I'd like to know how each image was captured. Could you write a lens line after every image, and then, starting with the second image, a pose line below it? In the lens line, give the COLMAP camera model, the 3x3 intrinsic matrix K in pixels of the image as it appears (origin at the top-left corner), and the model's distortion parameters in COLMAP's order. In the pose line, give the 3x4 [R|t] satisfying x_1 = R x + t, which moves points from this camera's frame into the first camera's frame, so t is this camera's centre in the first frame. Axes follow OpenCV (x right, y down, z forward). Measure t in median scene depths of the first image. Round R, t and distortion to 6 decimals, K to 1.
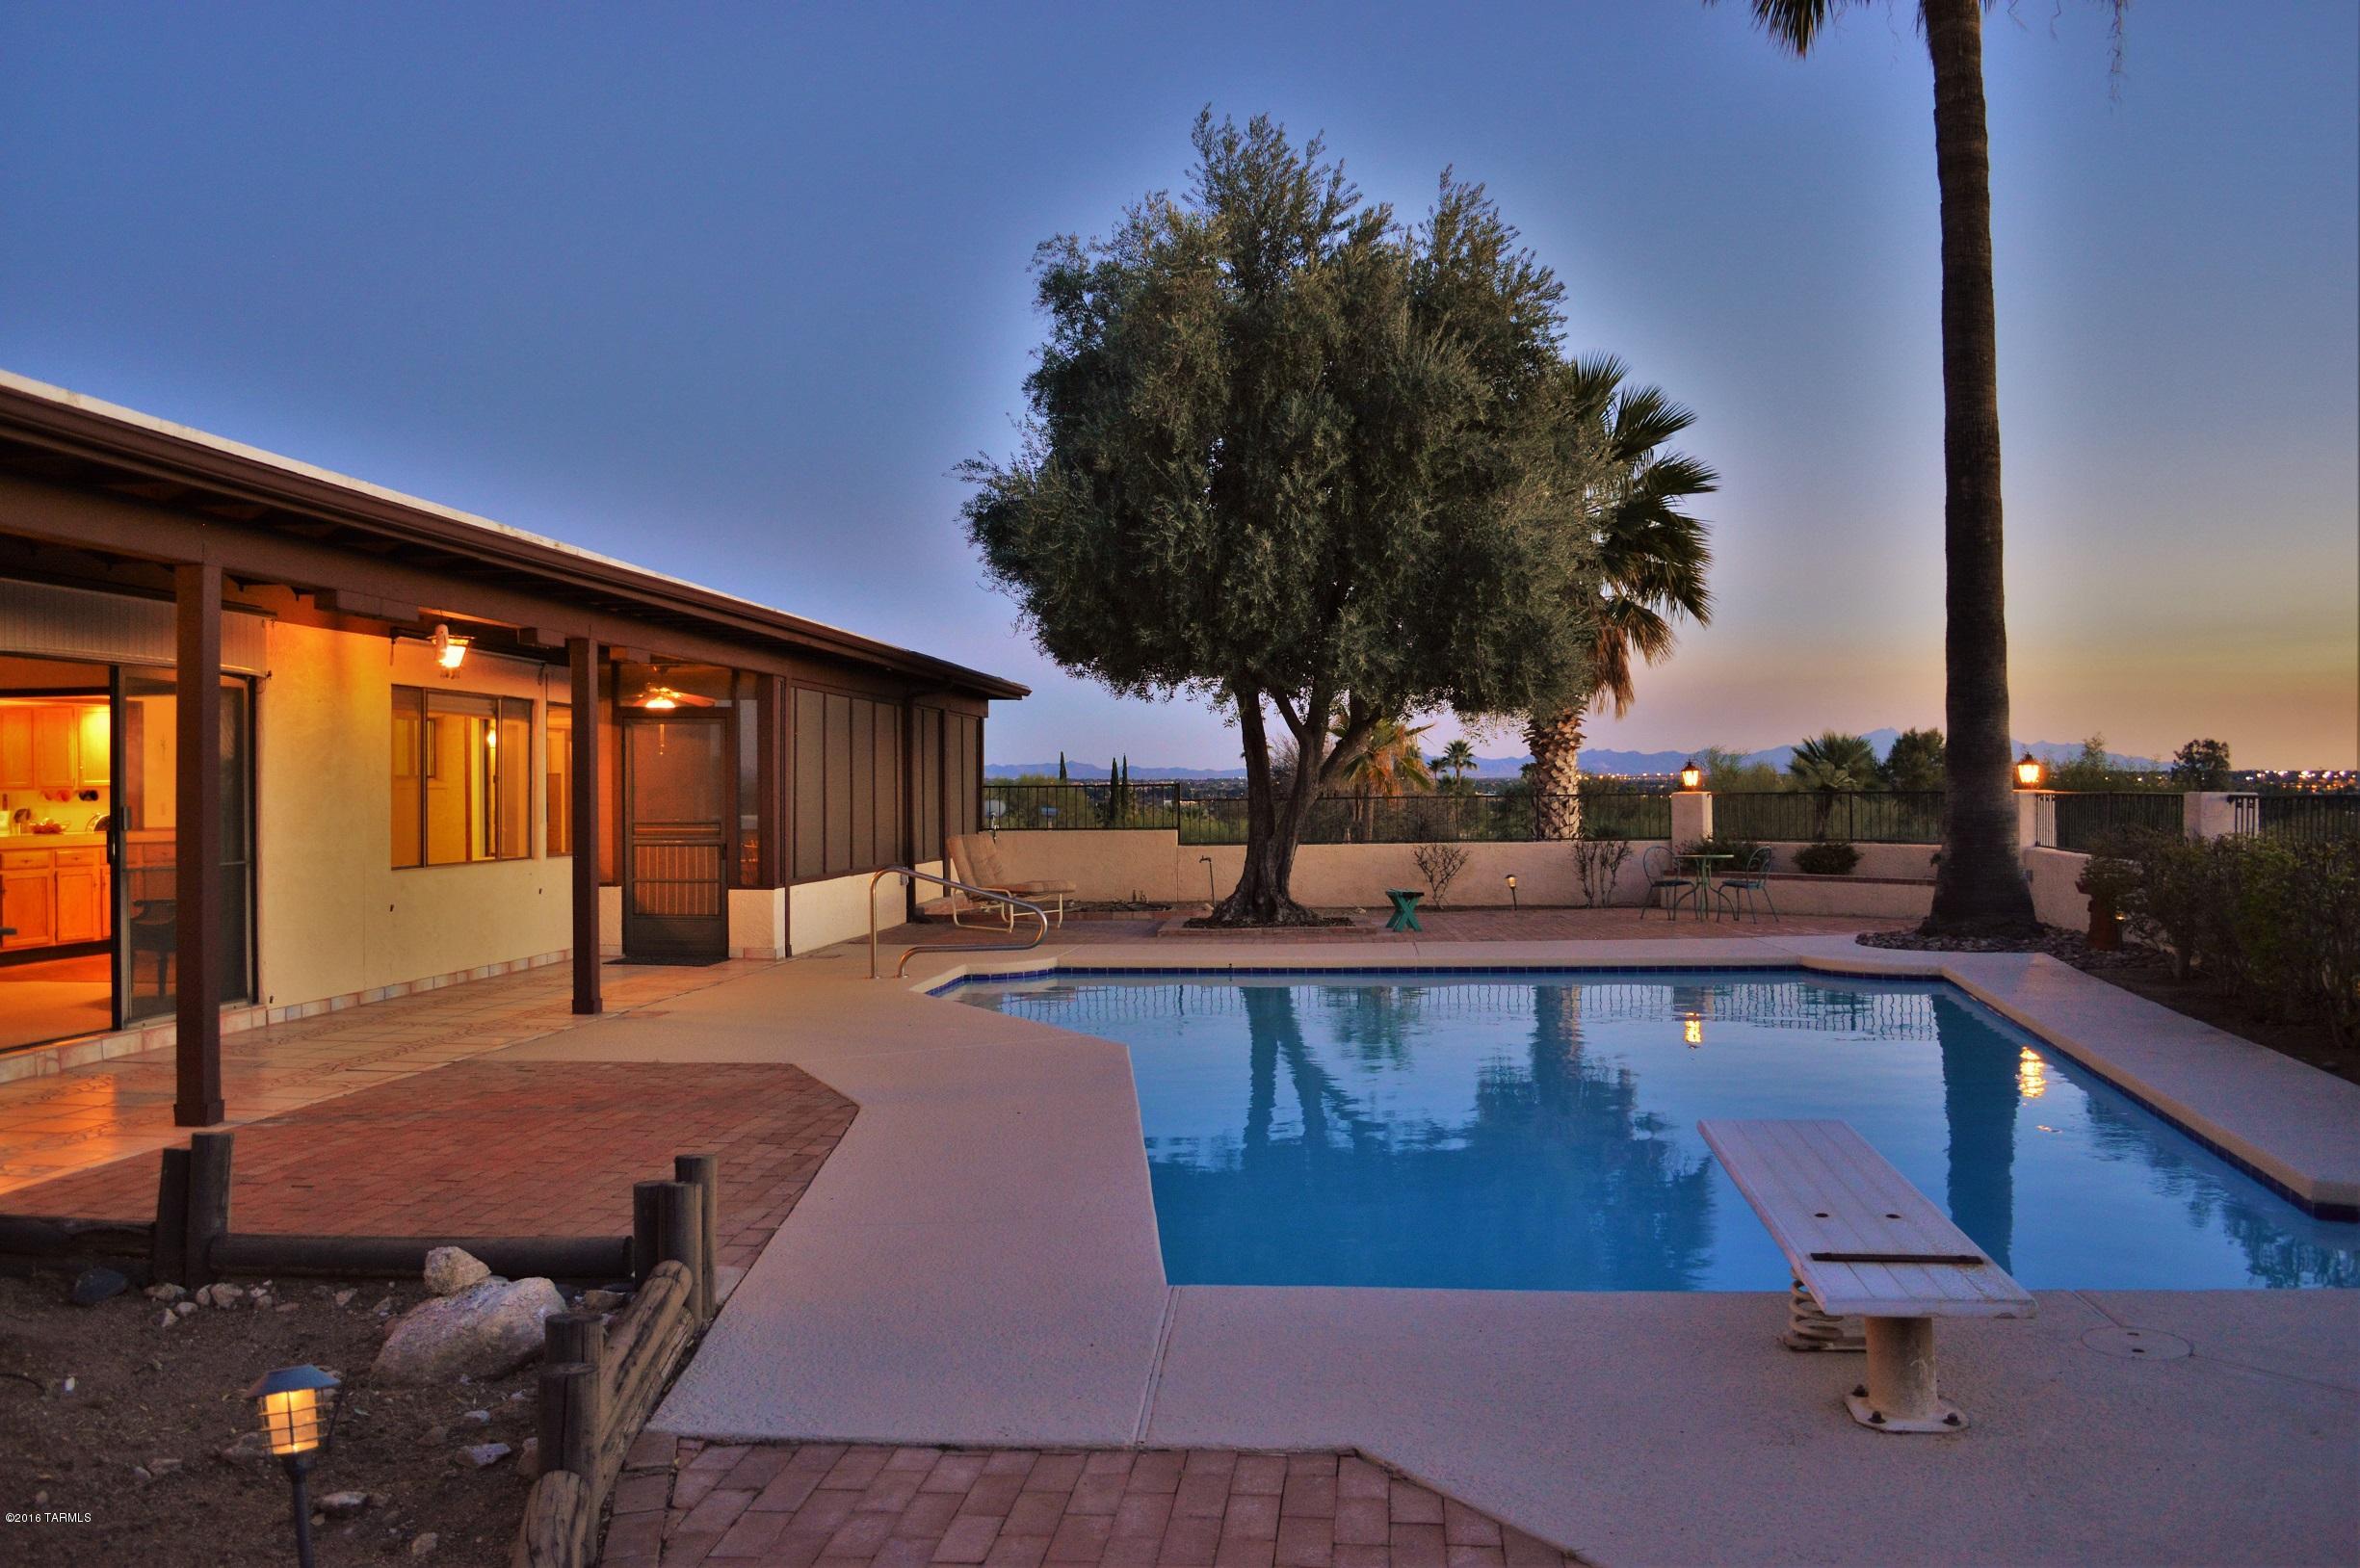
lens RADIAL K [[1875.9, 0, 1180.0], [0, 1875.9, 784.0], [0, 0, 1]] dist [-0.085791, 0.012704]
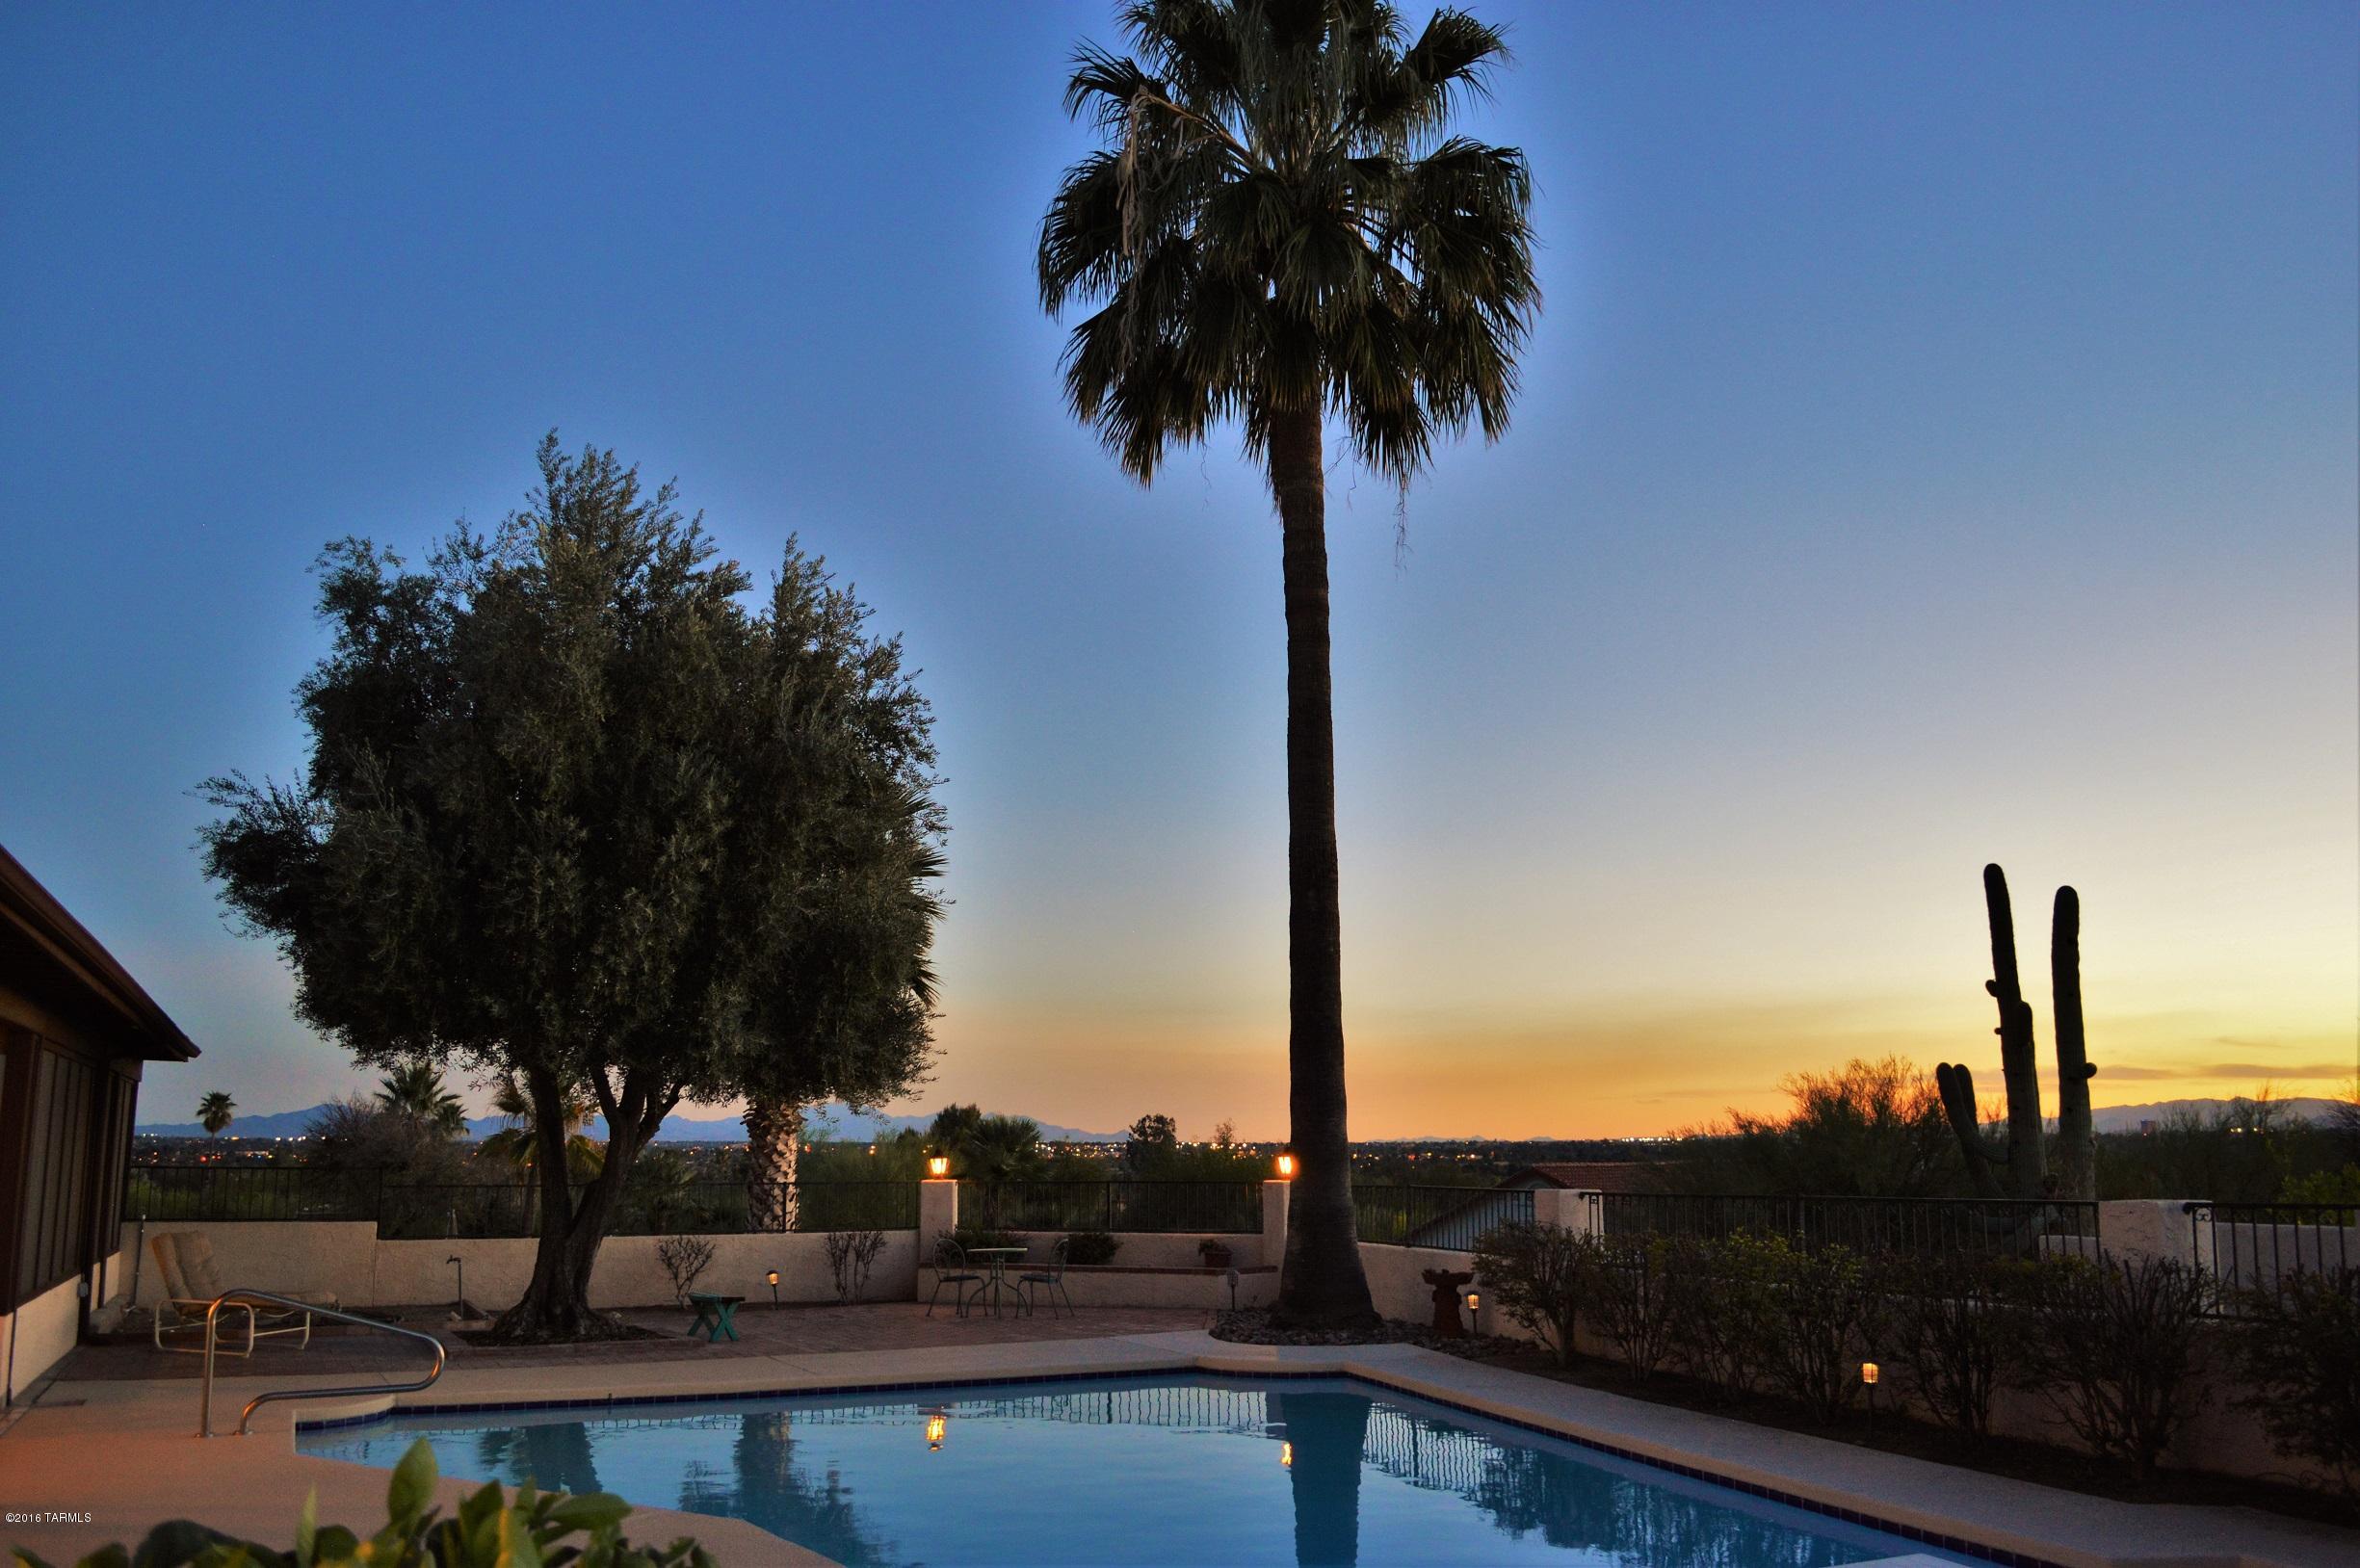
lens RADIAL K [[1875.9, 0, 1180.0], [0, 1875.9, 784.0], [0, 0, 1]] dist [-0.085791, 0.012704]
pose [[0.859907, 0.101372, 0.500283, -0.164768], [-0.002600, 0.980939, -0.194298, -0.012304], [-0.510443, 0.165777, 0.843781, 0.087804]]
